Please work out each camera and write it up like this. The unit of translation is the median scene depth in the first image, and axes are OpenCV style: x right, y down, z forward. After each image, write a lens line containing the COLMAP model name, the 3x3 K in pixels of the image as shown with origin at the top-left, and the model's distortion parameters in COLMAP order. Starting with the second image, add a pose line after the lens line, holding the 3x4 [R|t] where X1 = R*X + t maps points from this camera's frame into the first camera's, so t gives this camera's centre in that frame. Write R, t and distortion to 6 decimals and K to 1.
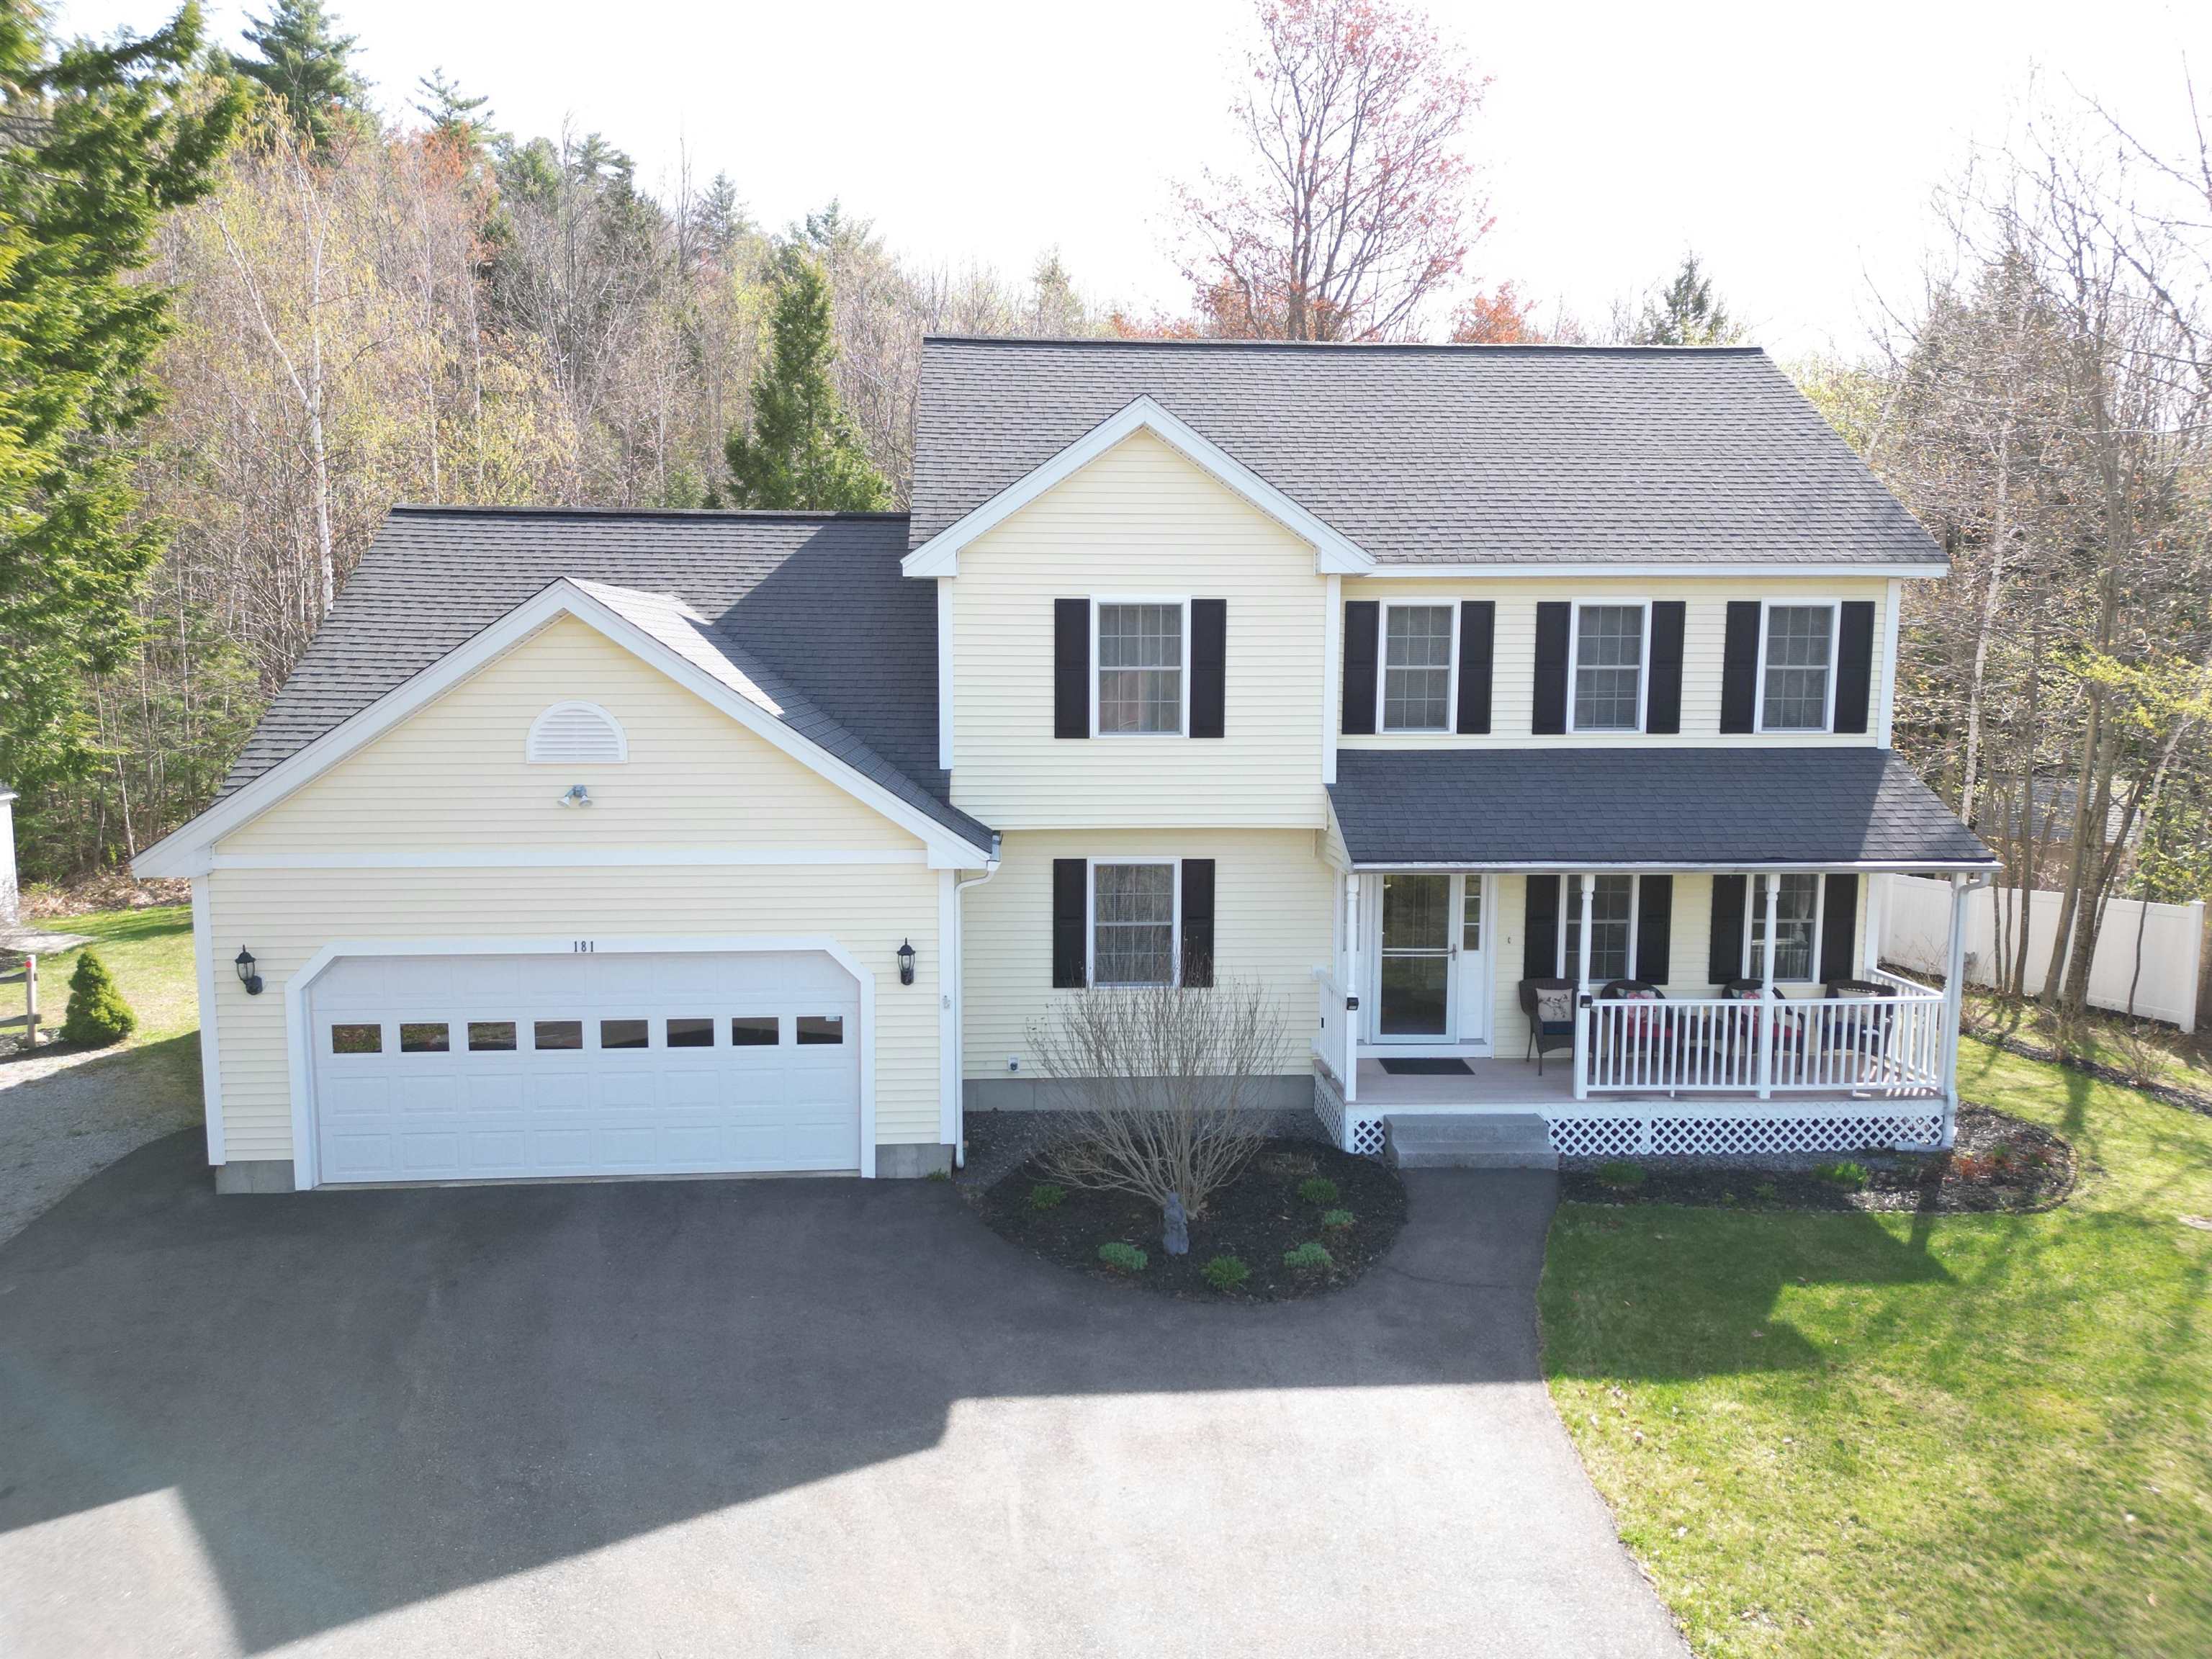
lens RADIAL K [[1554.4, 0, 1103.3], [0, 1554.4, 848.9], [0, 0, 1]] dist [0.073006, -0.017737]
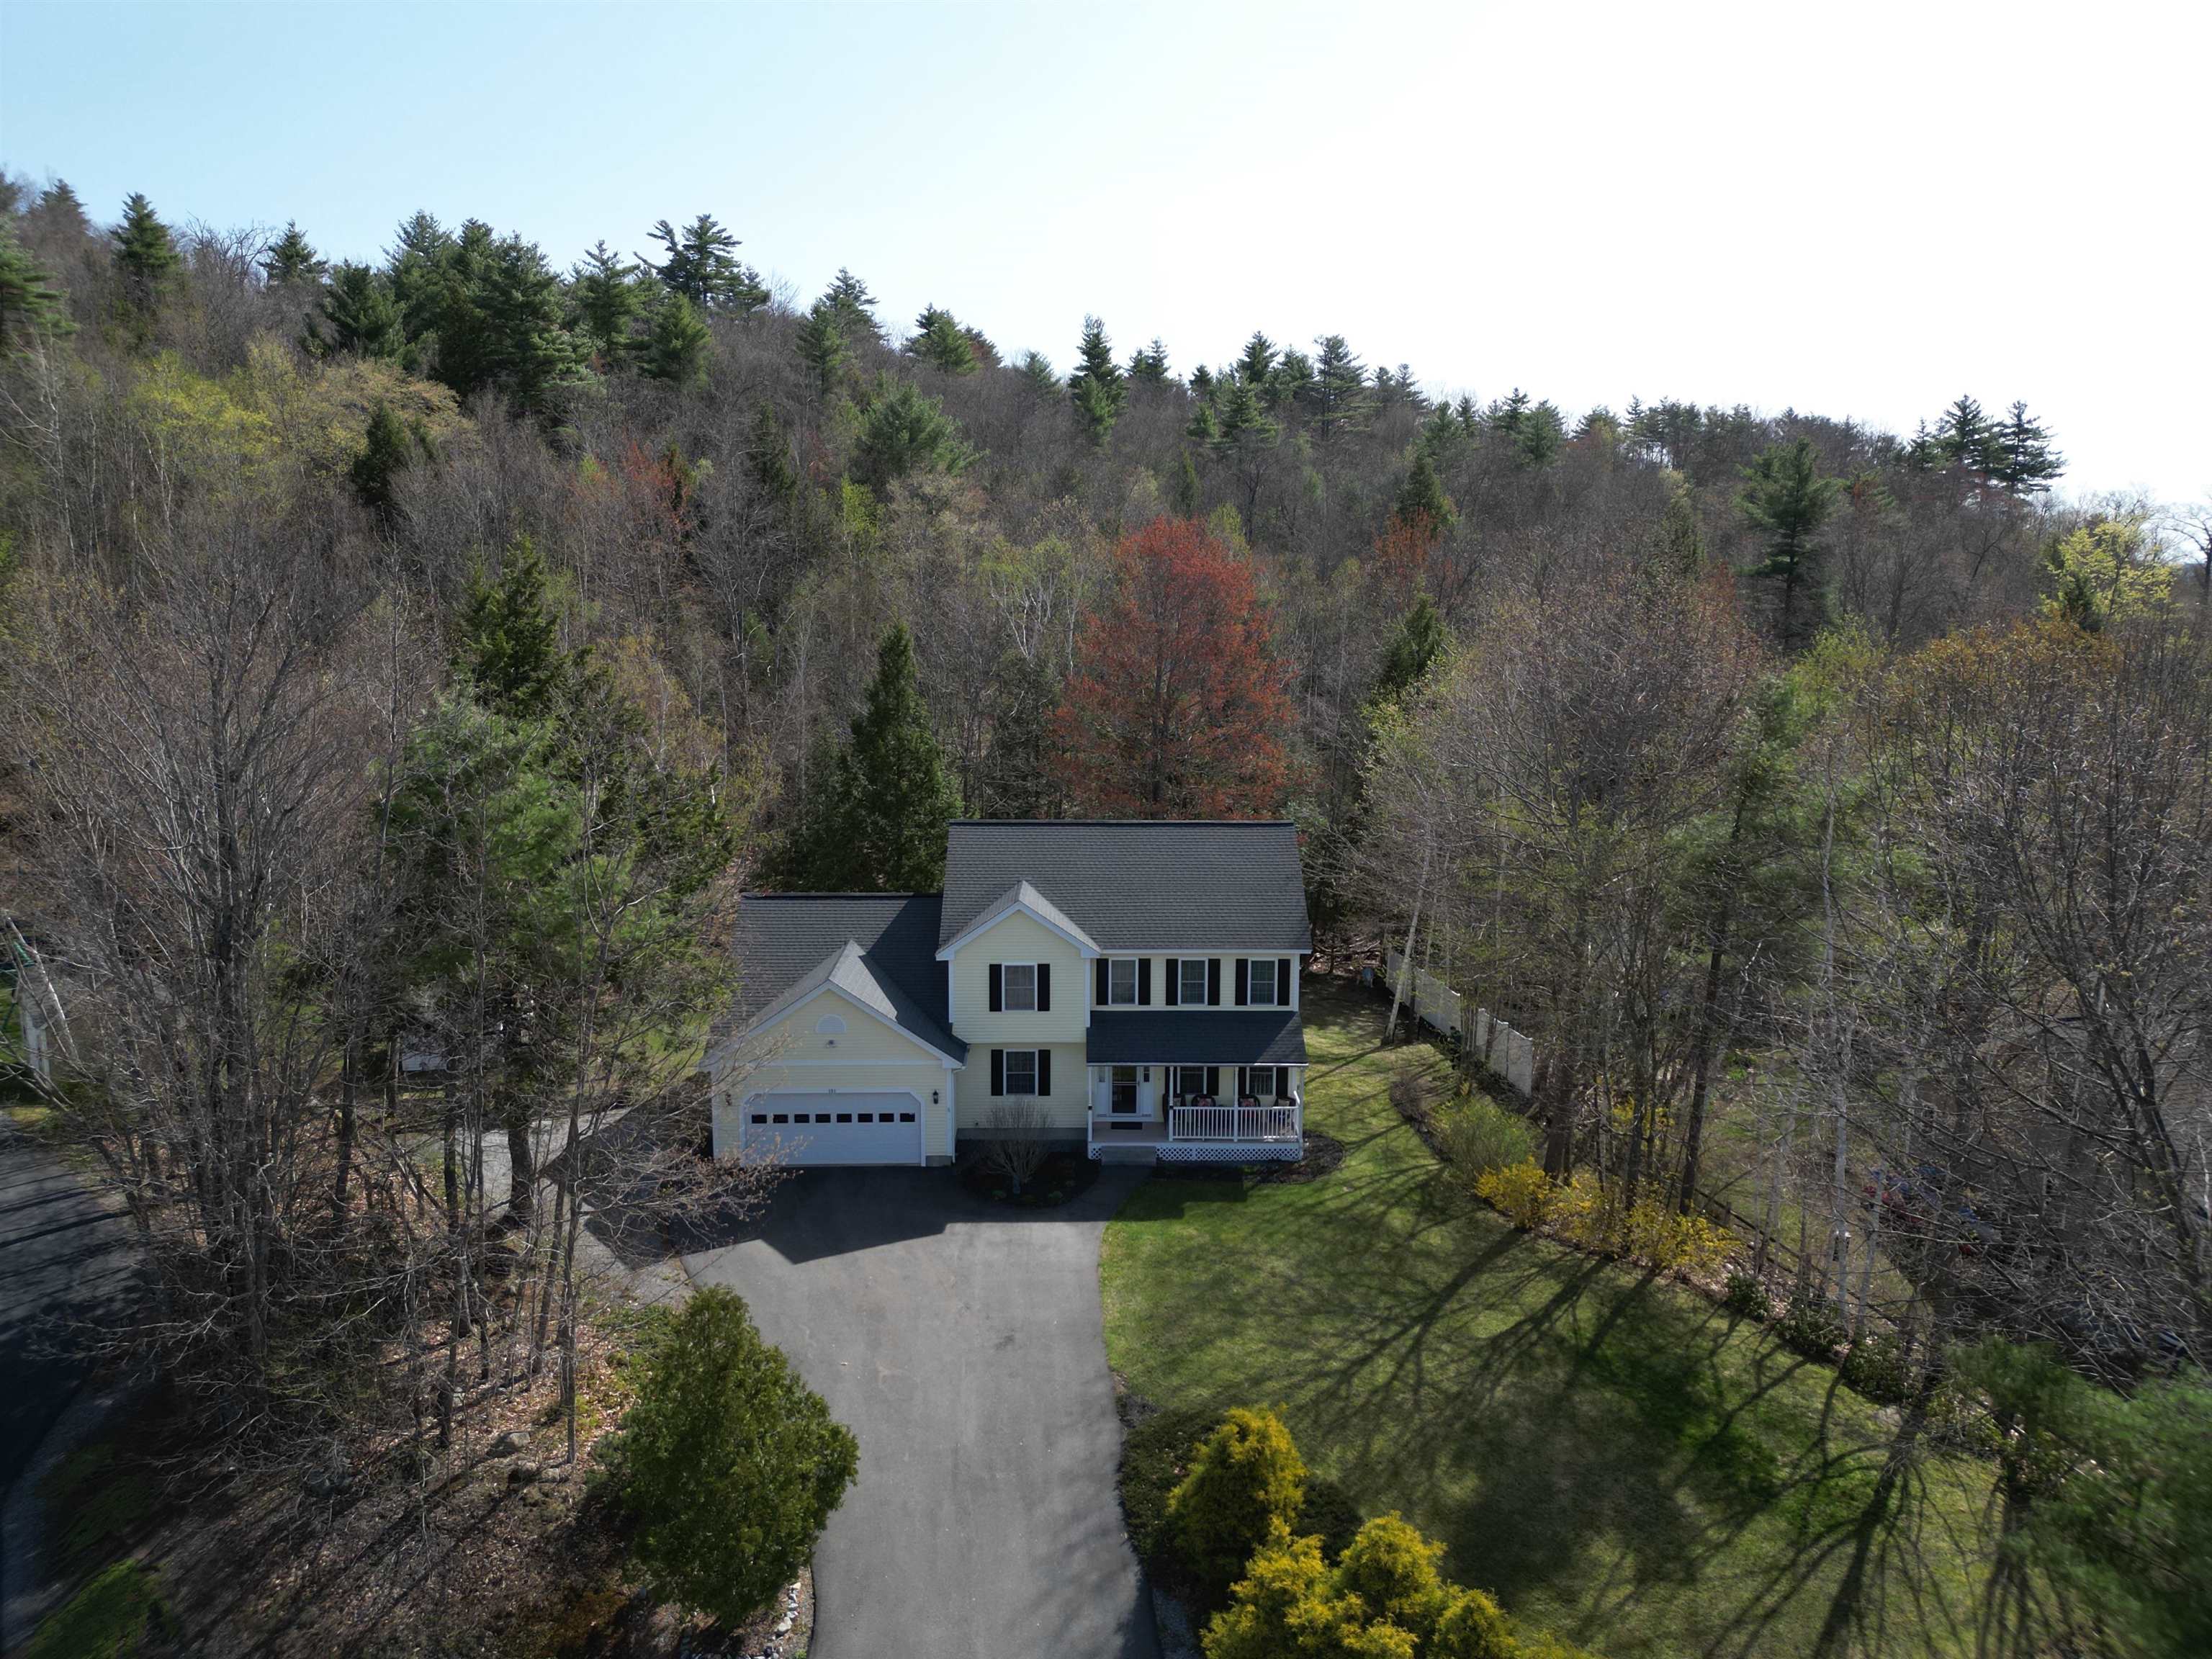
lens RADIAL K [[1554.4, 0, 1110.9], [0, 1554.4, 813.0], [0, 0, 1]] dist [0.073006, -0.017737]
pose [[0.999187, 0.008180, -0.039485, 0.288474], [-0.007333, 0.999741, 0.021534, -0.478012], [0.039651, -0.021227, 0.998988, -1.758833]]
